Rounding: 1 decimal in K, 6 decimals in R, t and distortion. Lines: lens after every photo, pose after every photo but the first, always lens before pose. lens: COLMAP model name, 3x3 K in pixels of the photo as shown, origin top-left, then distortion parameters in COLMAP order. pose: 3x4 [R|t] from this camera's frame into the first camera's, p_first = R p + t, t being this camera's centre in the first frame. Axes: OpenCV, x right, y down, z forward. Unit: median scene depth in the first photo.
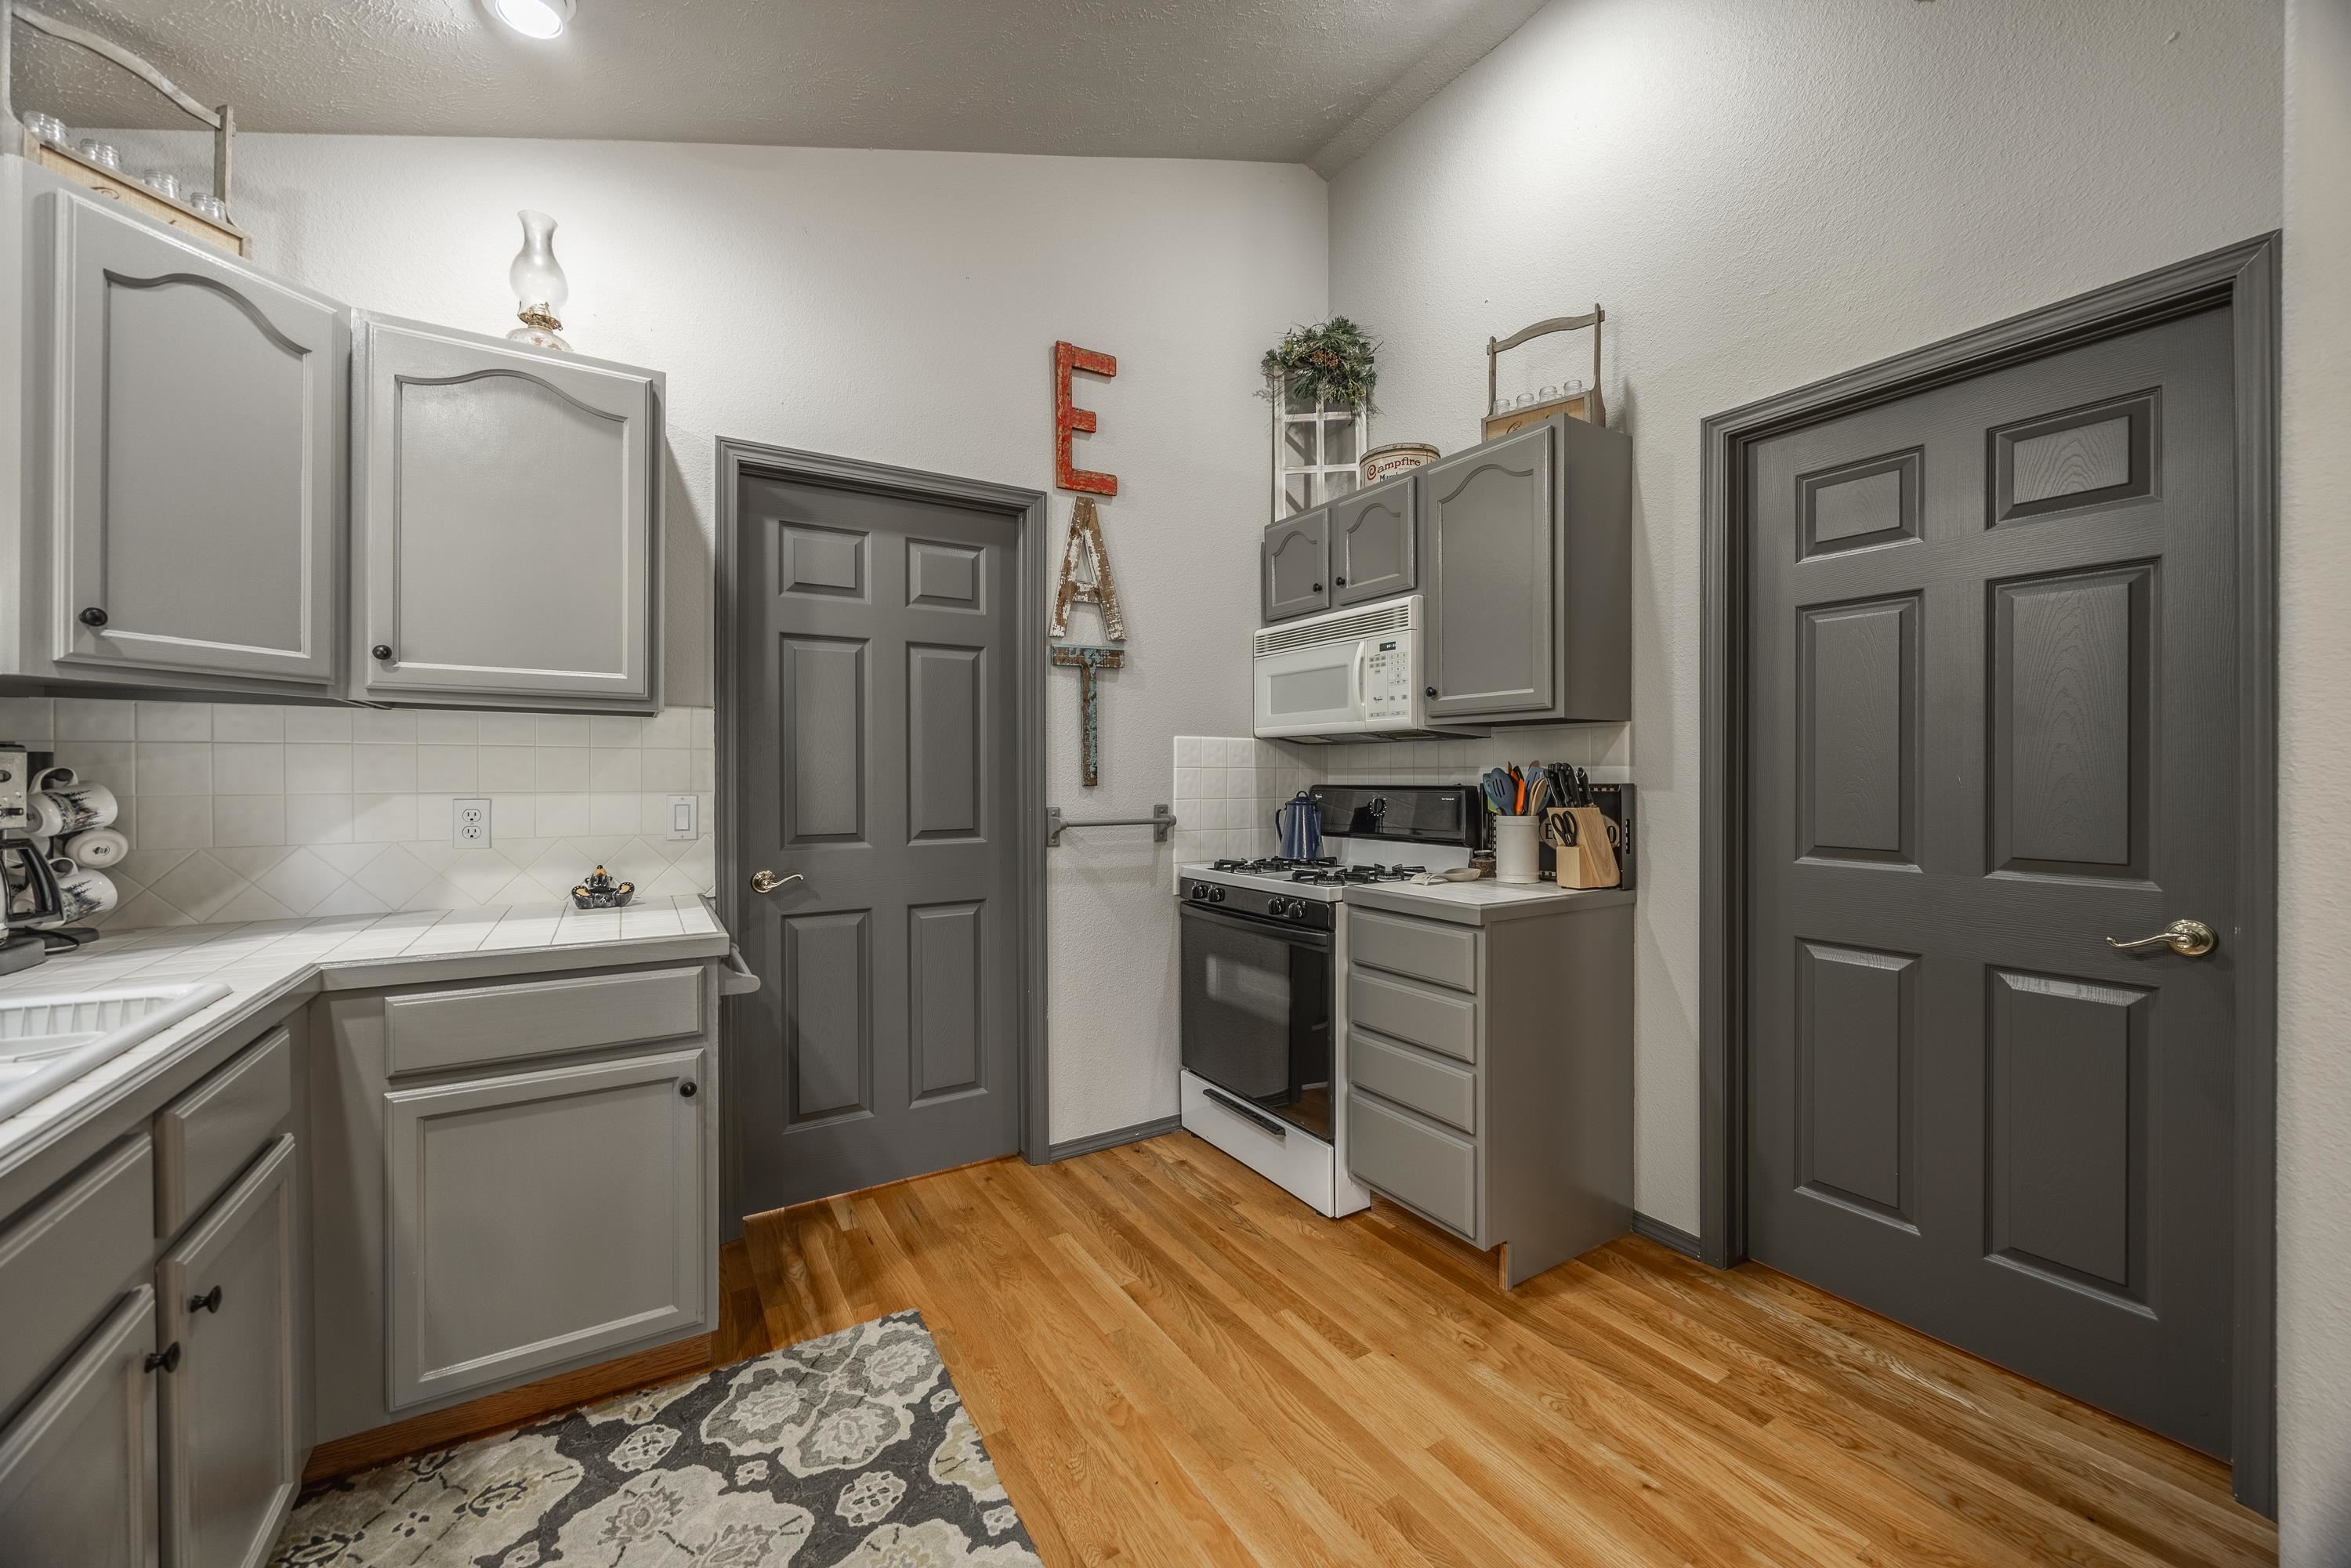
lens RADIAL K [[892.1, 0, 1168.0], [0, 892.1, 774.2], [0, 0, 1]] dist [0.005908, -0.000028]
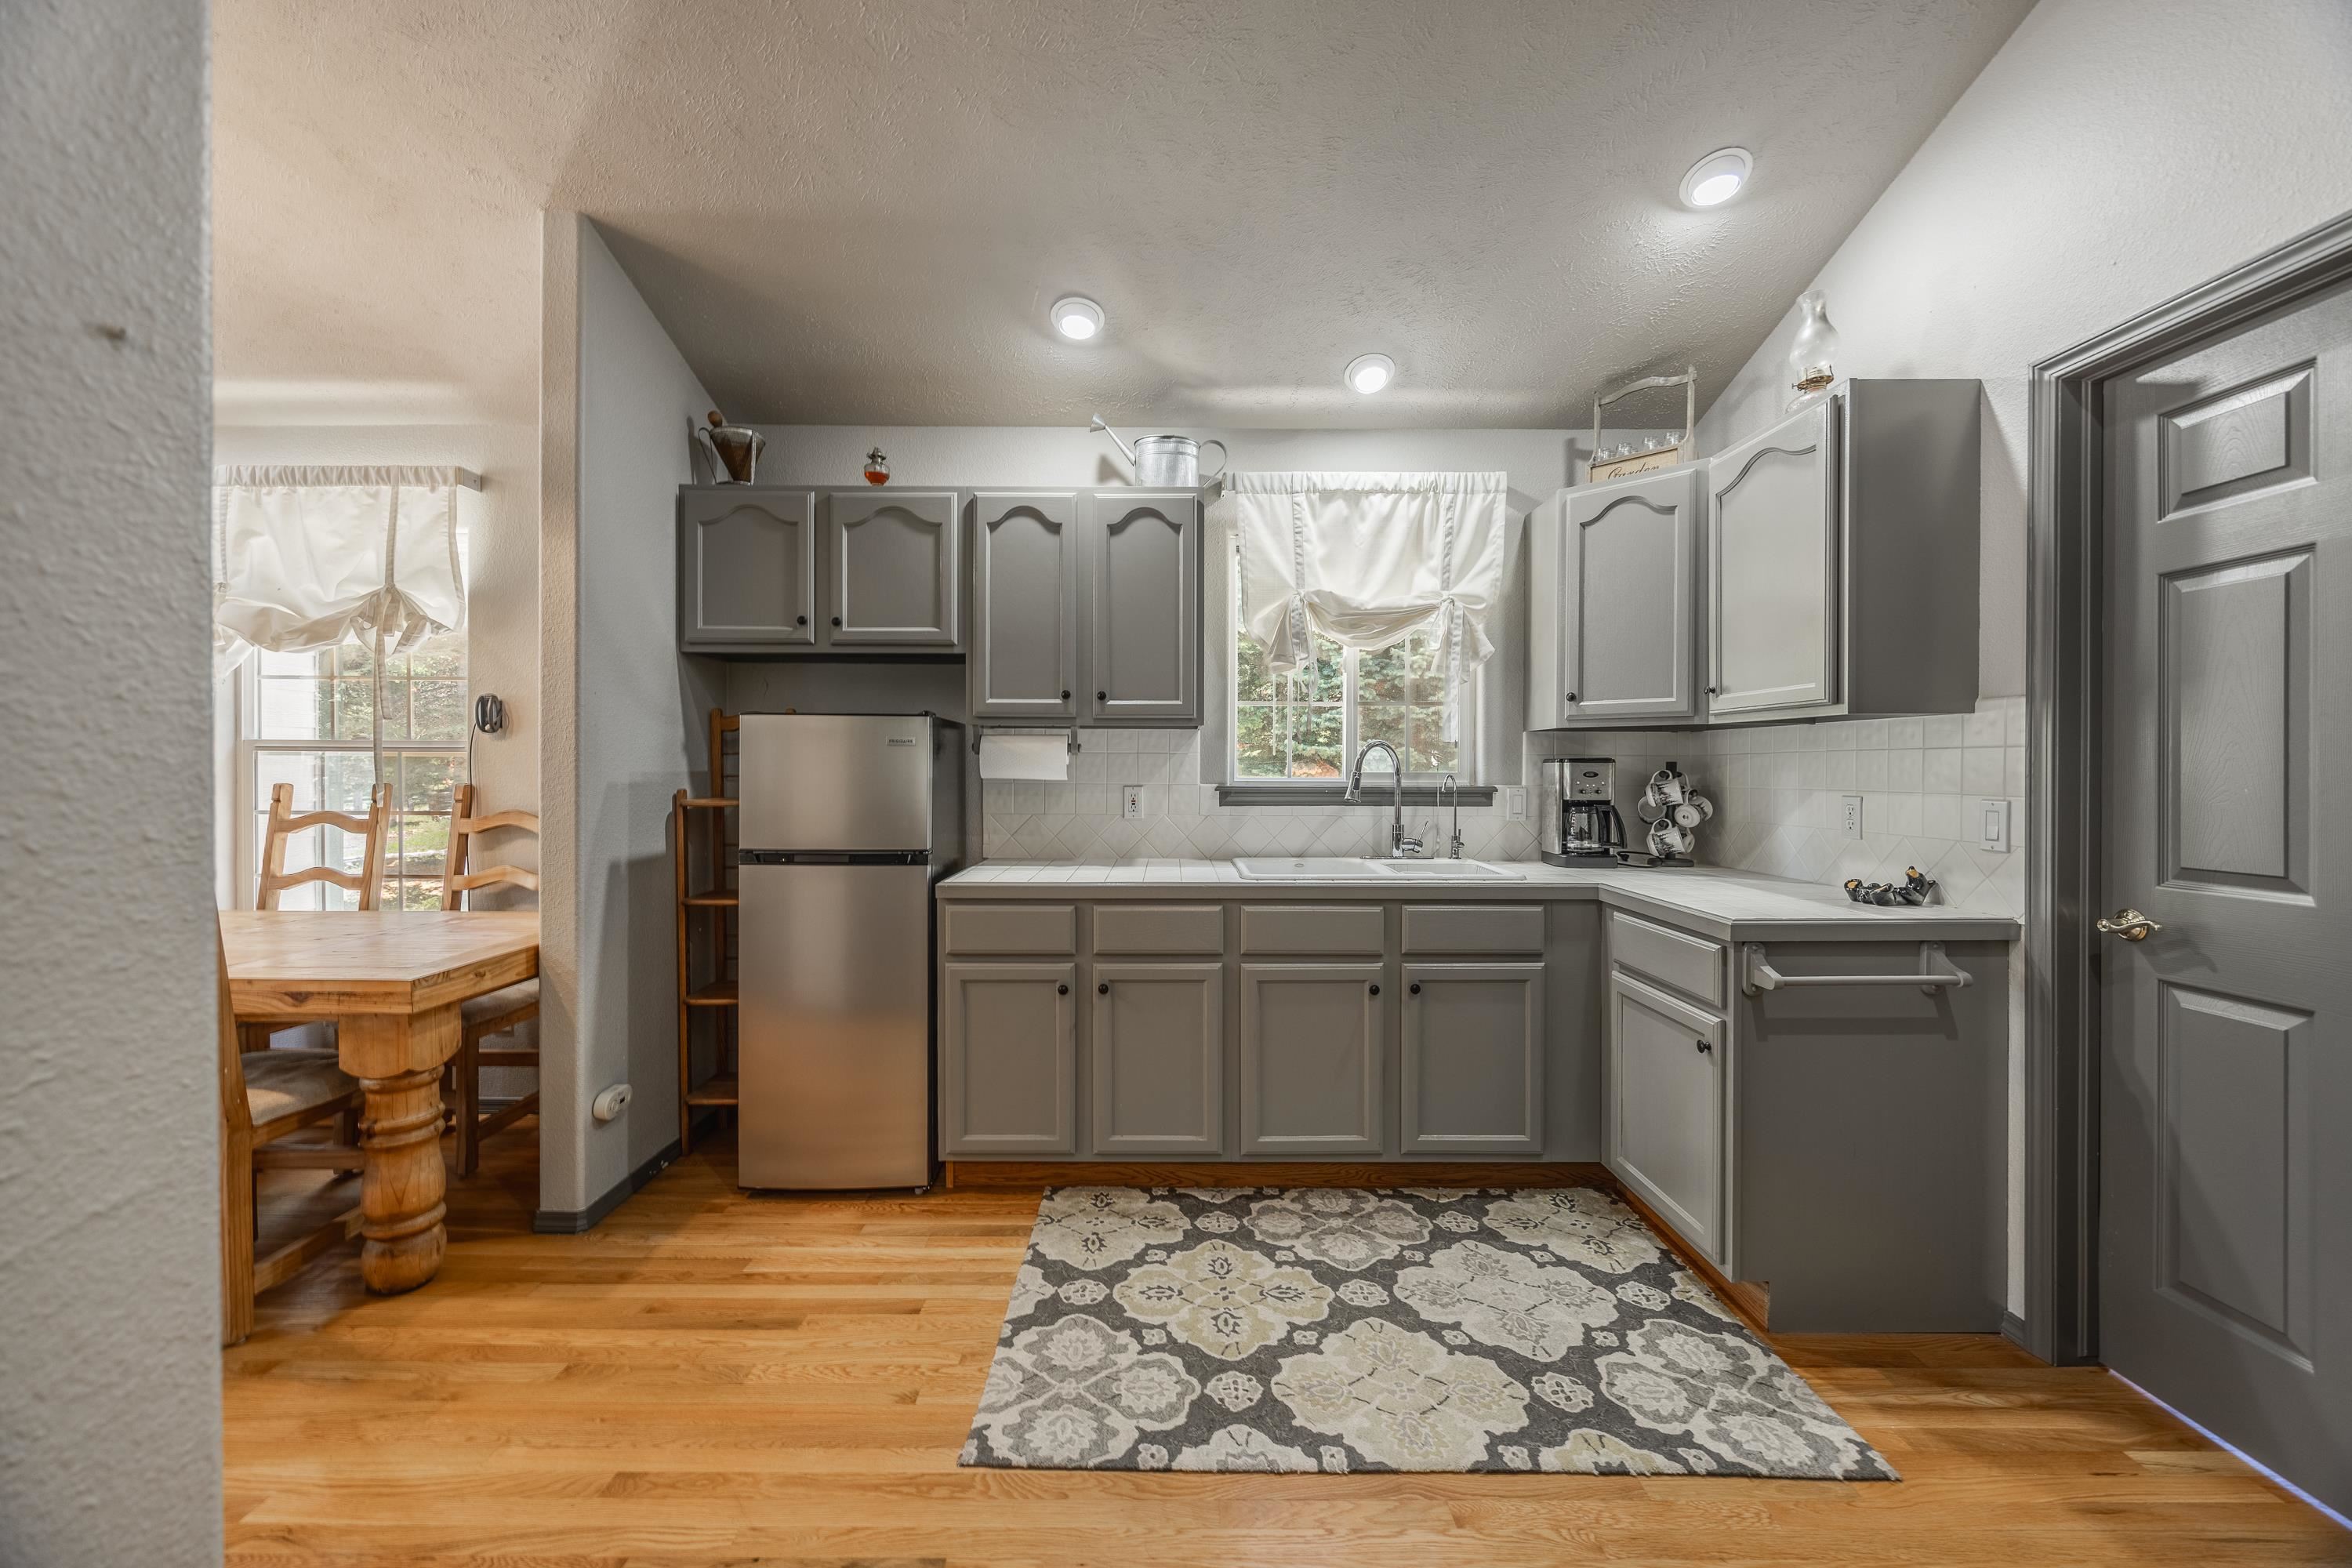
lens RADIAL K [[907.6, 0, 1173.8], [0, 907.6, 760.3], [0, 0, 1]] dist [-0.001152, -0.000113]
pose [[-0.518319, -0.007203, -0.855157, 0.585898], [-0.000459, 0.999967, -0.008144, -0.006847], [0.855187, -0.003828, -0.518305, 0.725350]]
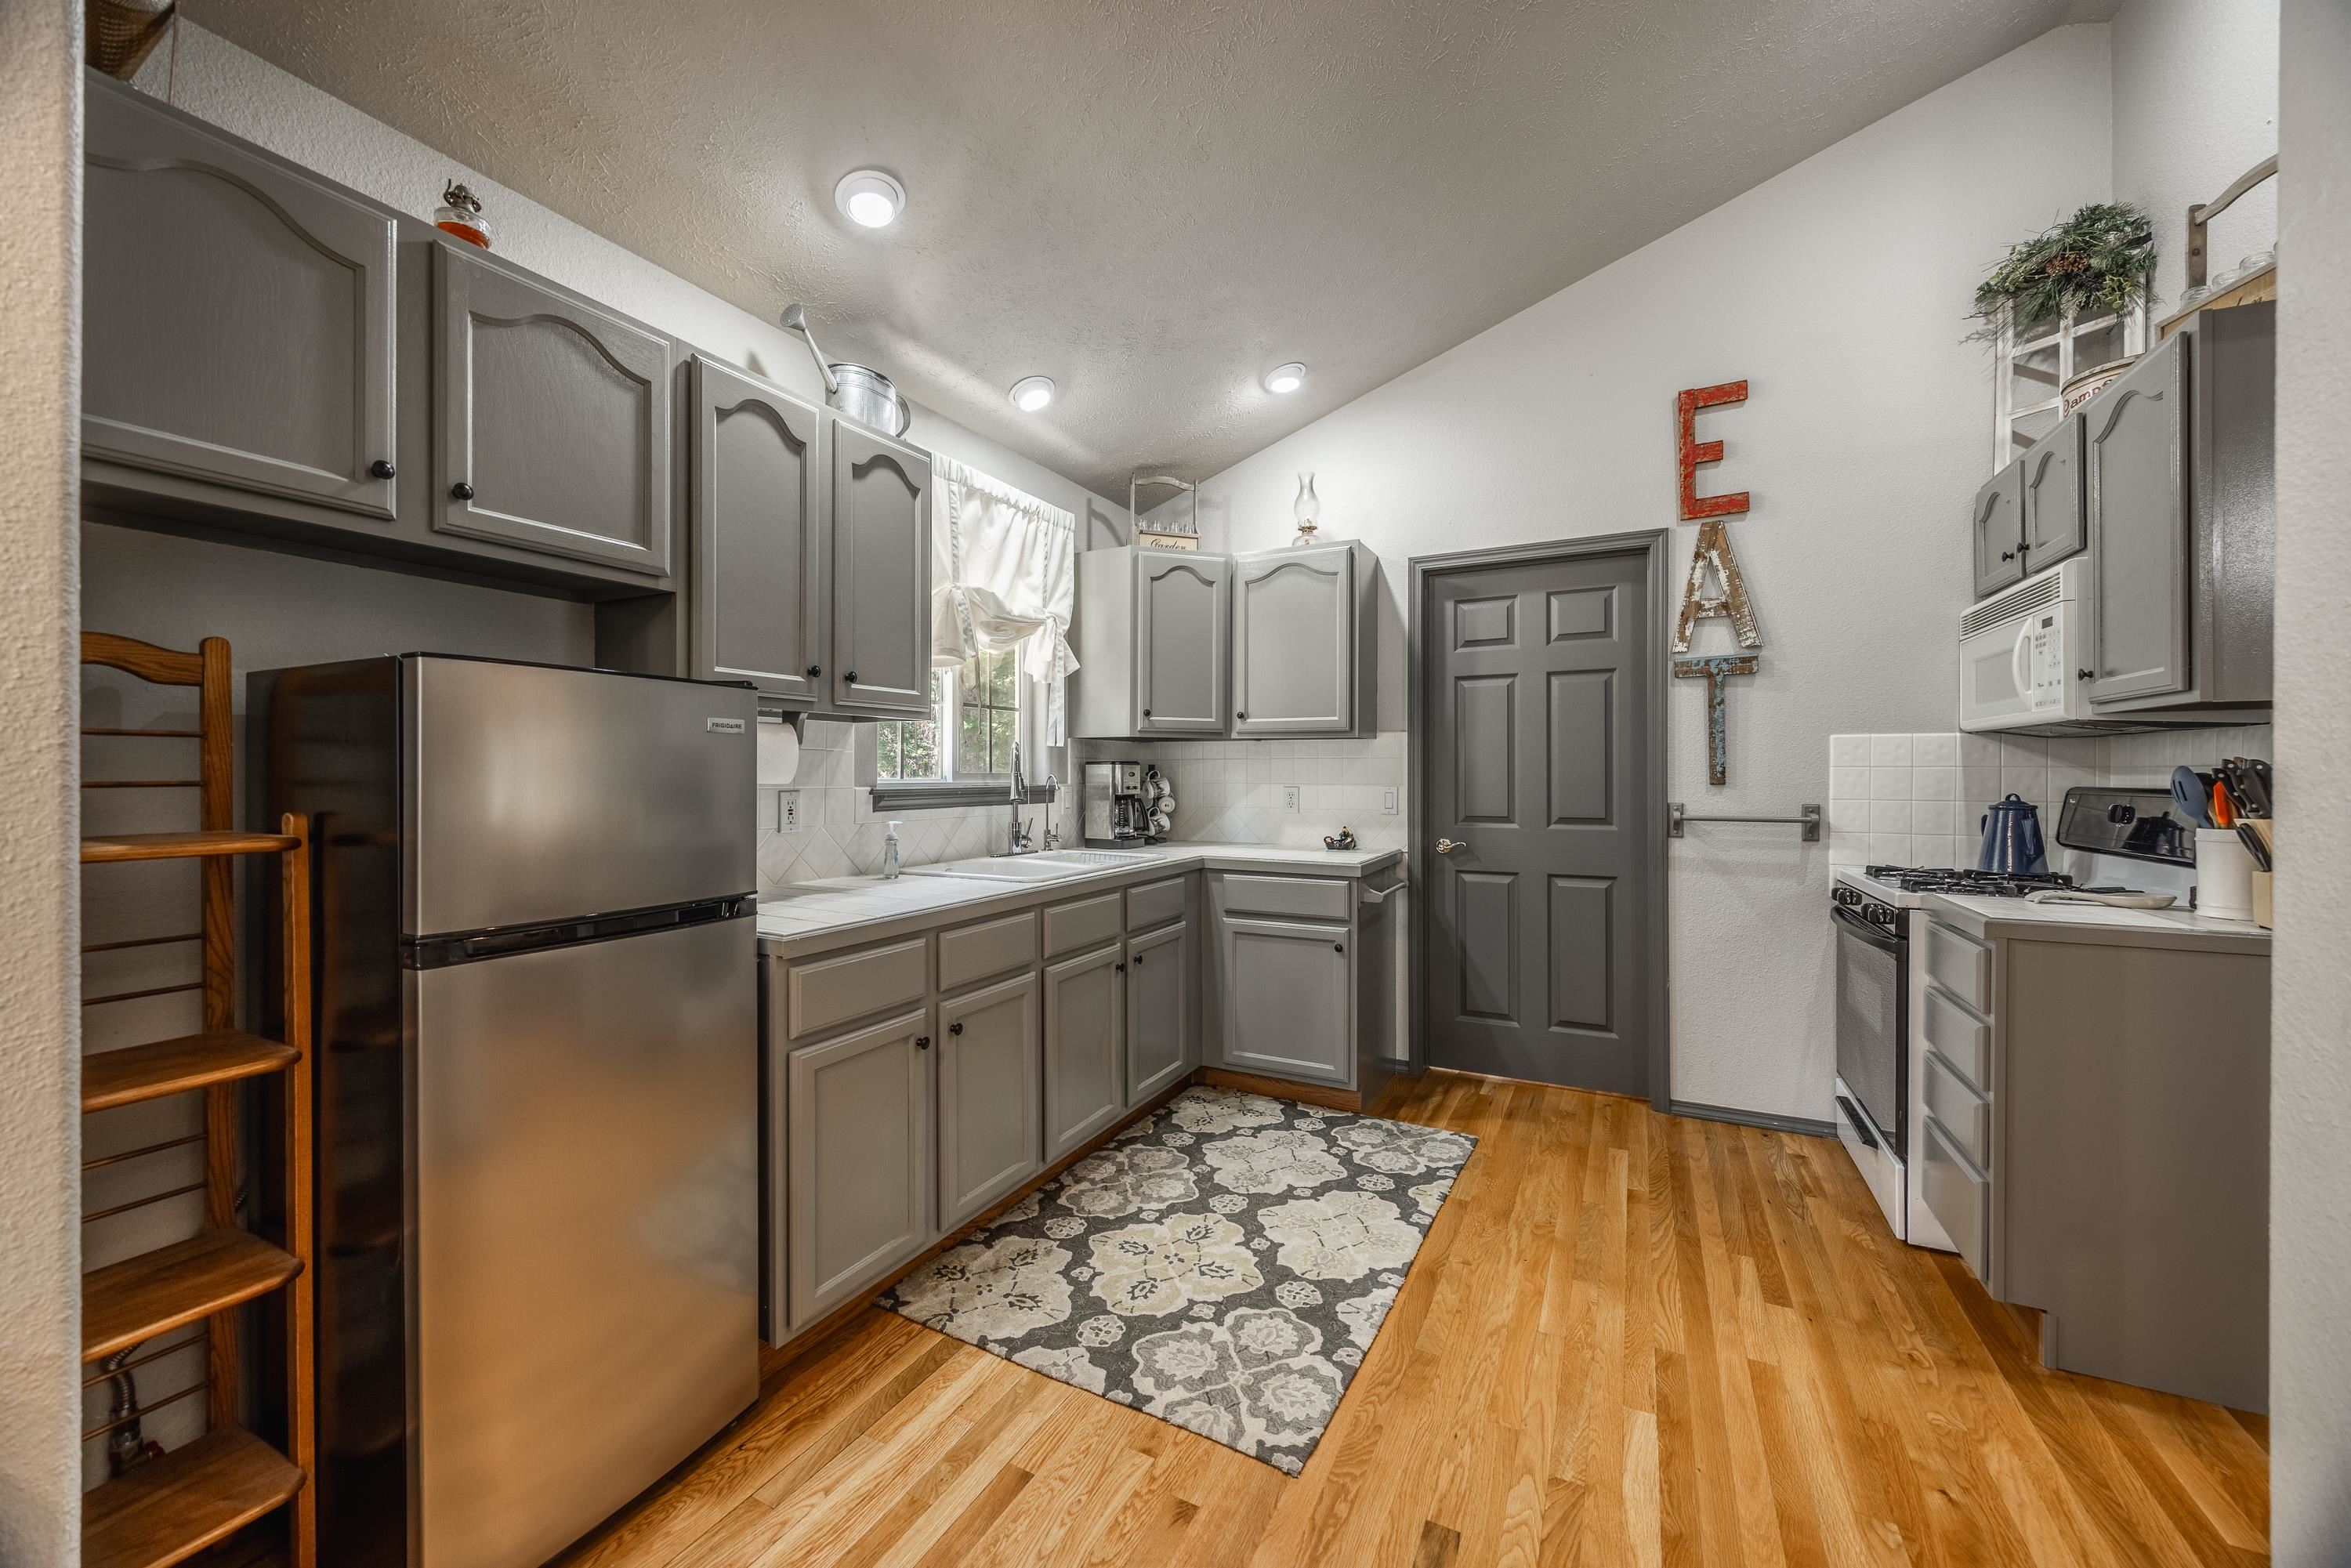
lens RADIAL K [[896.9, 0, 1181.5], [0, 896.9, 775.1], [0, 0, 1]] dist [-0.000122, -0.000159]
pose [[0.517738, 0.002353, -0.855536, 0.601984], [-0.001016, 0.999997, 0.002136, -0.000311], [0.855538, -0.000237, 0.517739, -0.149190]]
